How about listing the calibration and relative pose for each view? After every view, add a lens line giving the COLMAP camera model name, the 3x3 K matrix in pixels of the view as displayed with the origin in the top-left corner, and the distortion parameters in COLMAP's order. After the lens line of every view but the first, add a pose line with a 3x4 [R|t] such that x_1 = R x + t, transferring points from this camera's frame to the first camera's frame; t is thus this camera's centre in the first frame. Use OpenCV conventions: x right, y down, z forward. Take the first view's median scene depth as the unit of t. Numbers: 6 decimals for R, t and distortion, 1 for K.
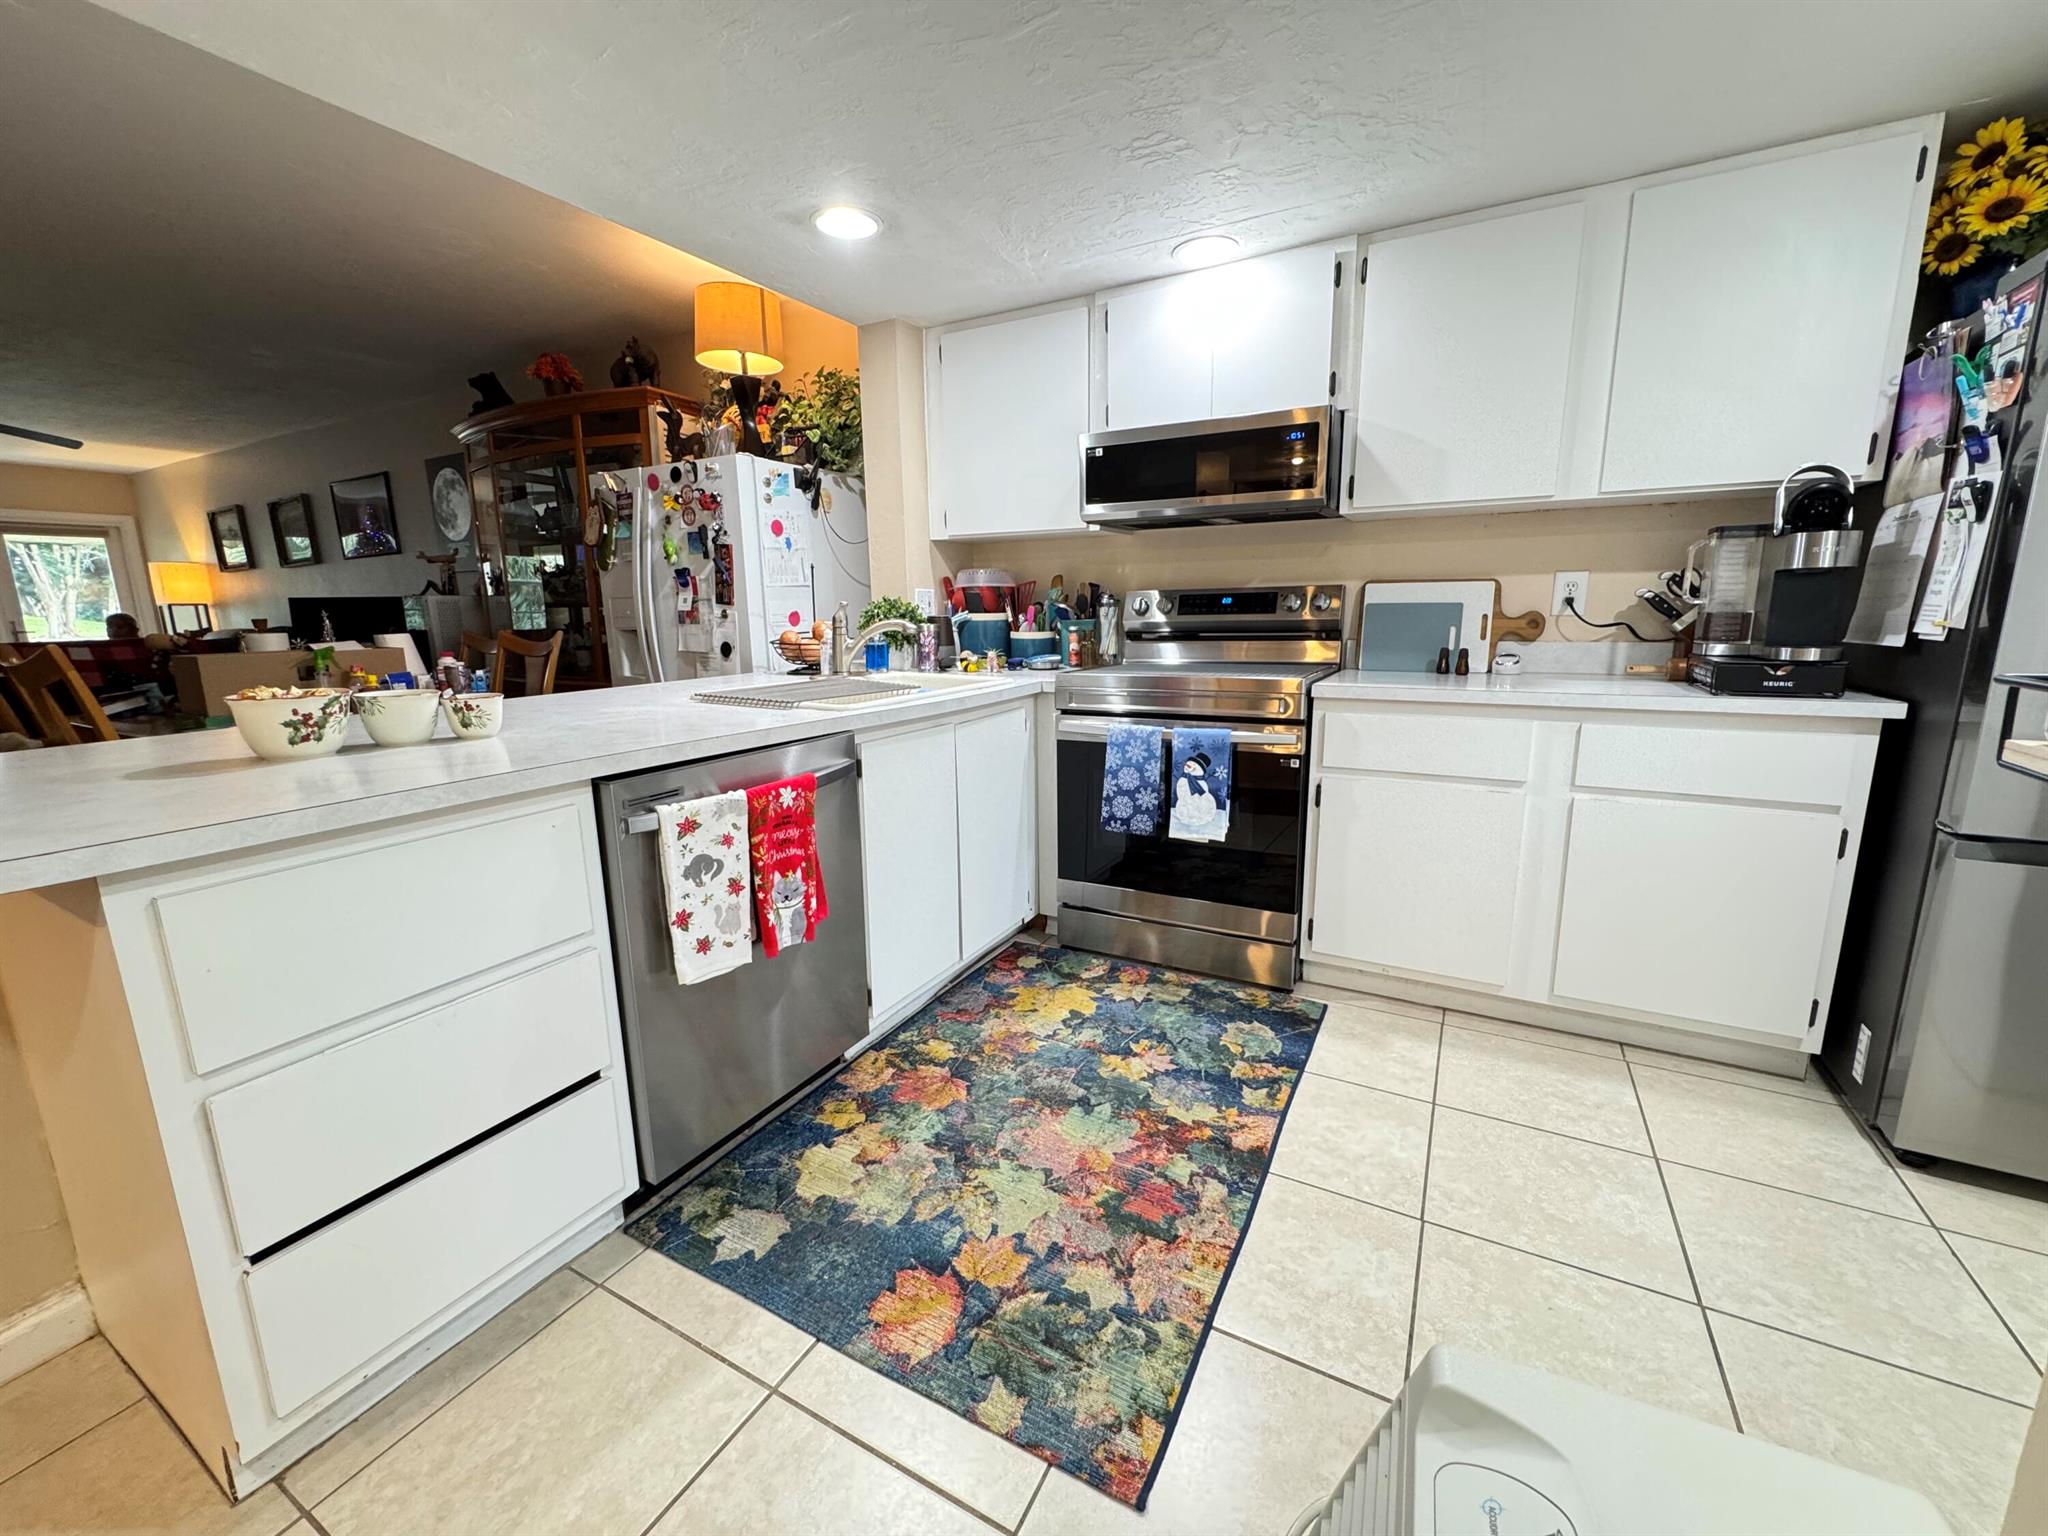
lens RADIAL K [[831.9, 0, 1028.8], [0, 831.9, 757.5], [0, 0, 1]] dist [-0.002358, 0.000811]
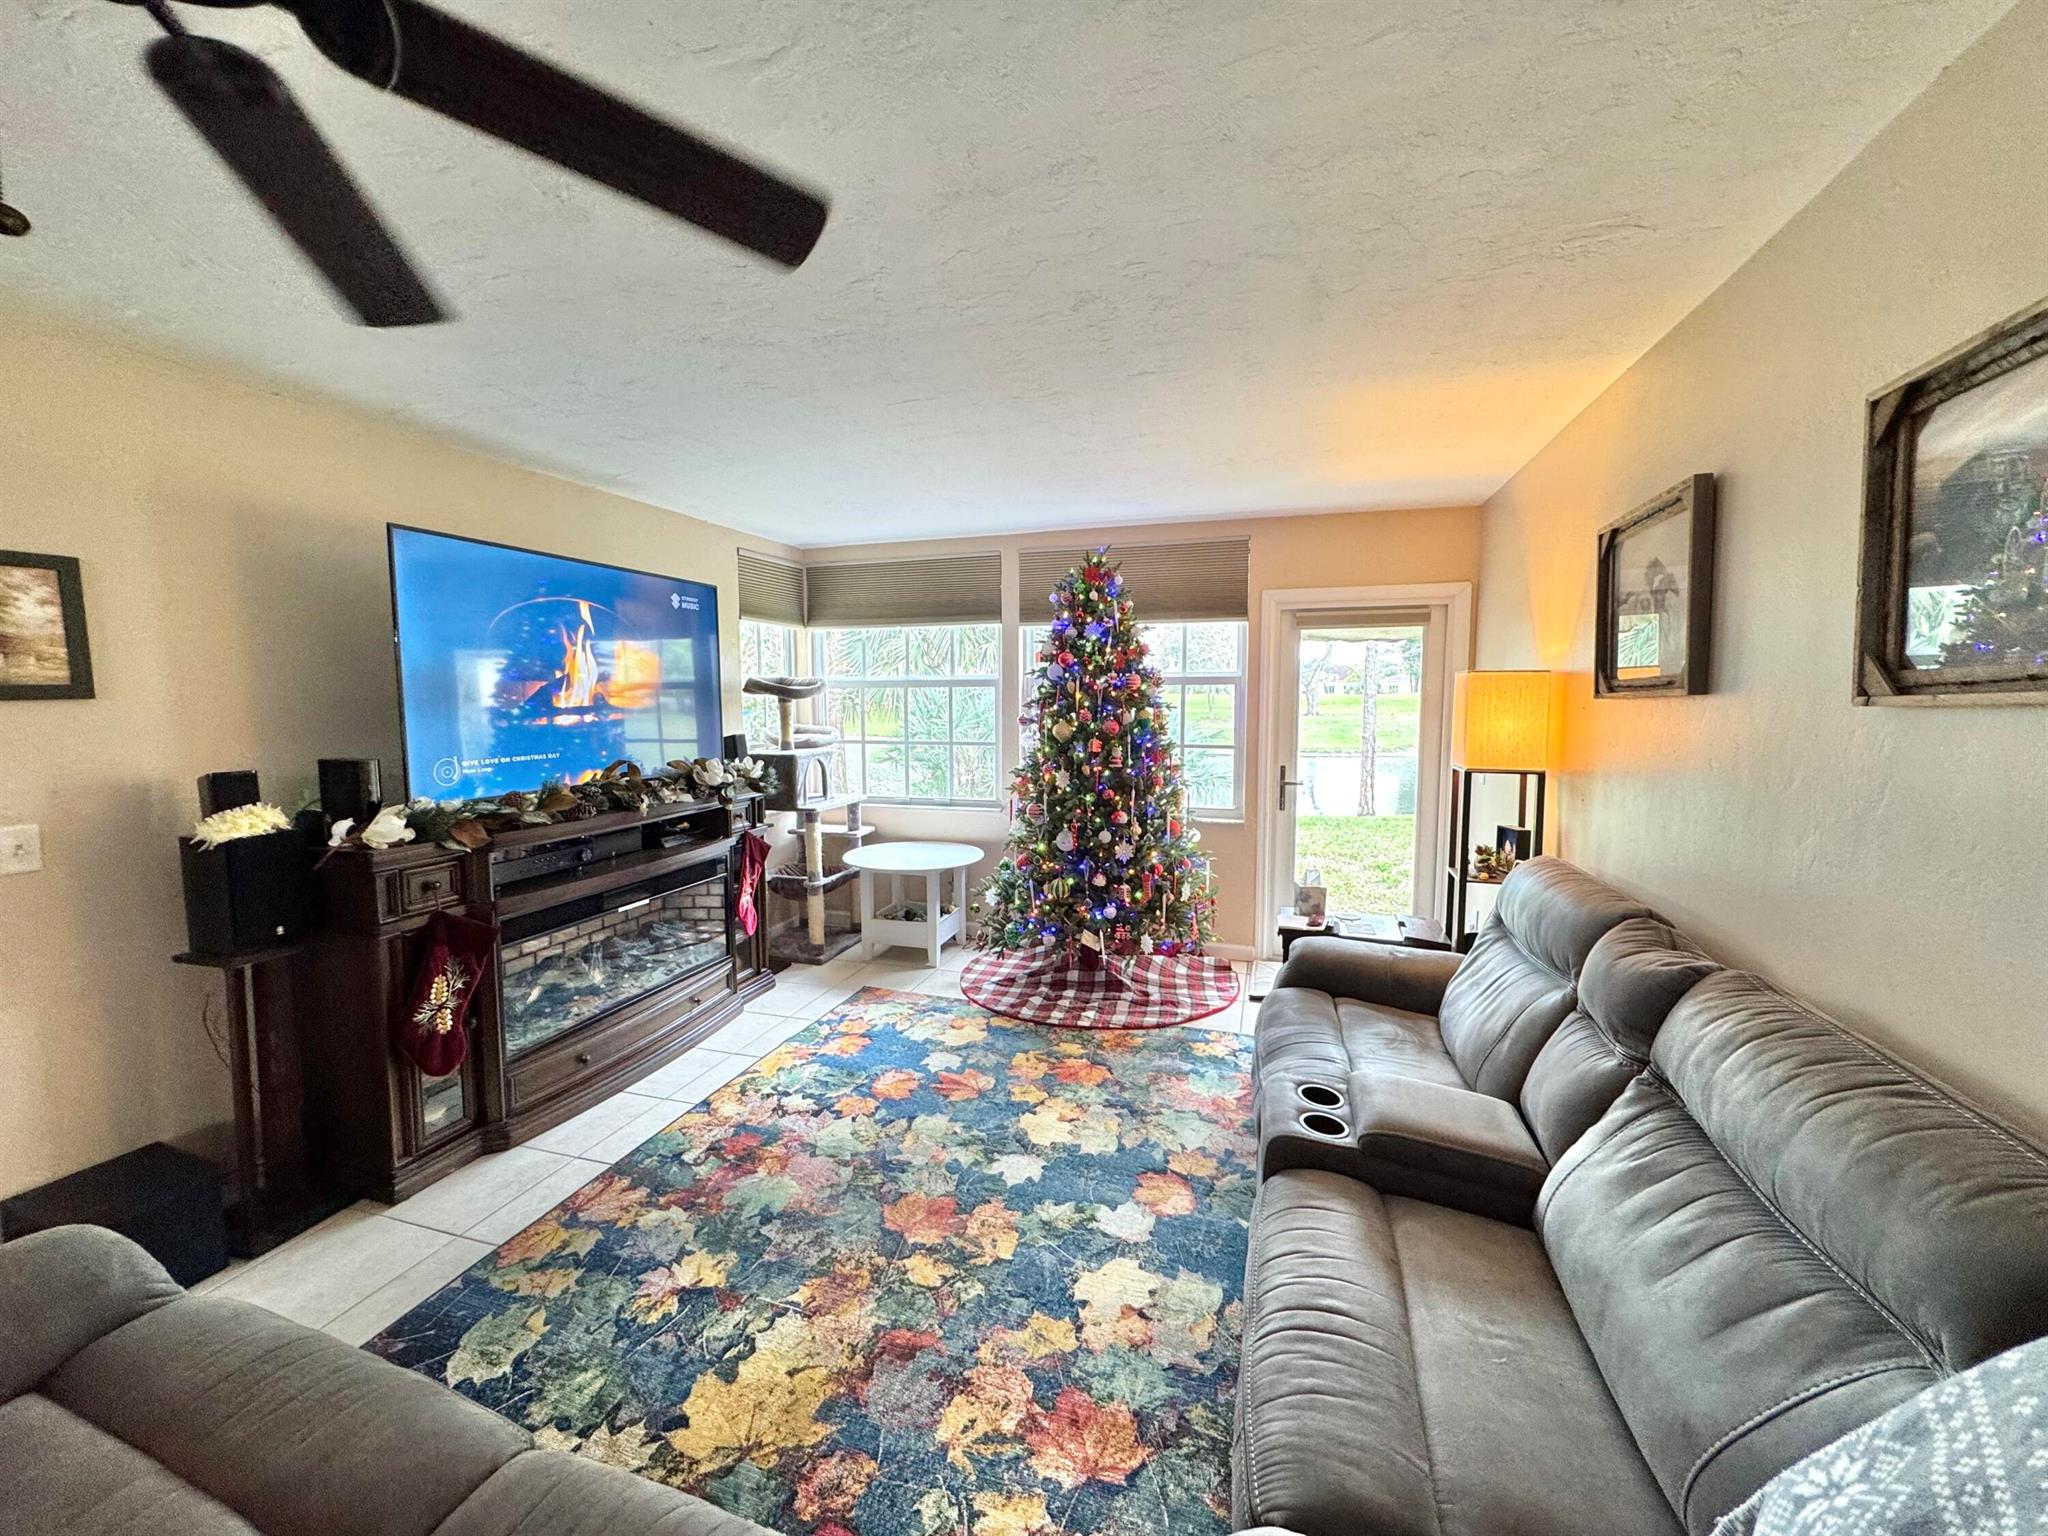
lens RADIAL K [[831.9, 0, 1023.5], [0, 831.9, 773.4], [0, 0, 1]] dist [-0.002358, 0.000811]
pose [[-0.986111, 0.042052, -0.160679, -0.091341], [-0.001485, 0.965145, 0.261711, -0.332514], [0.166084, 0.258315, -0.951677, 1.643371]]
